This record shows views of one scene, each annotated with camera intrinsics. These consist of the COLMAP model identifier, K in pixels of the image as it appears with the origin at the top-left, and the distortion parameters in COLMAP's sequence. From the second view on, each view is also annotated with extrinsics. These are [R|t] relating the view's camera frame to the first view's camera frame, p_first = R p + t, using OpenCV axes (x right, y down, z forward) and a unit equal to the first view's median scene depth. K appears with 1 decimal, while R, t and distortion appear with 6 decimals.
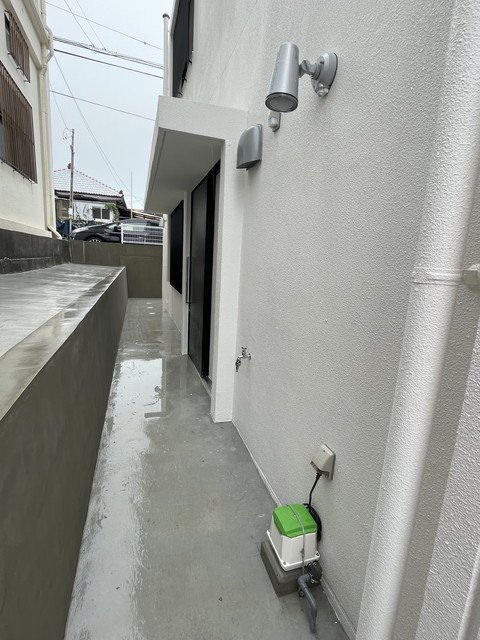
lens RADIAL K [[318.5, 0, 240.0], [0, 318.5, 320.0], [0, 0, 1]] dist [-0.000170, -0.000970]
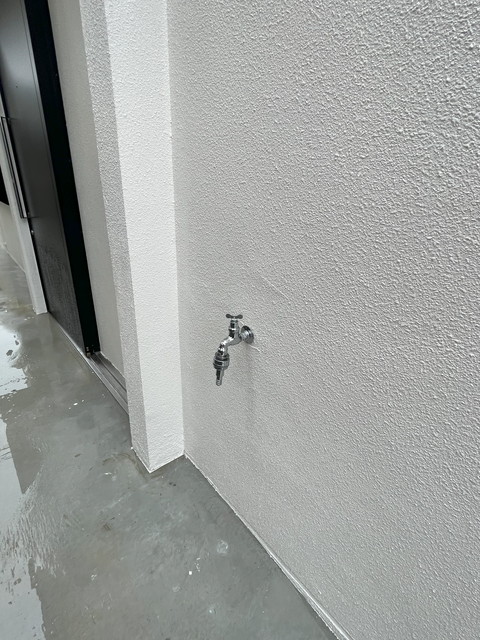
lens RADIAL K [[318.5, 0, 240.0], [0, 318.5, 320.0], [0, 0, 1]] dist [-0.000170, -0.000970]
pose [[0.919783, -0.170530, 0.353439, -0.074549], [0.081139, 0.963827, 0.253880, 0.005590], [-0.383948, -0.204836, 0.900348, 0.511368]]
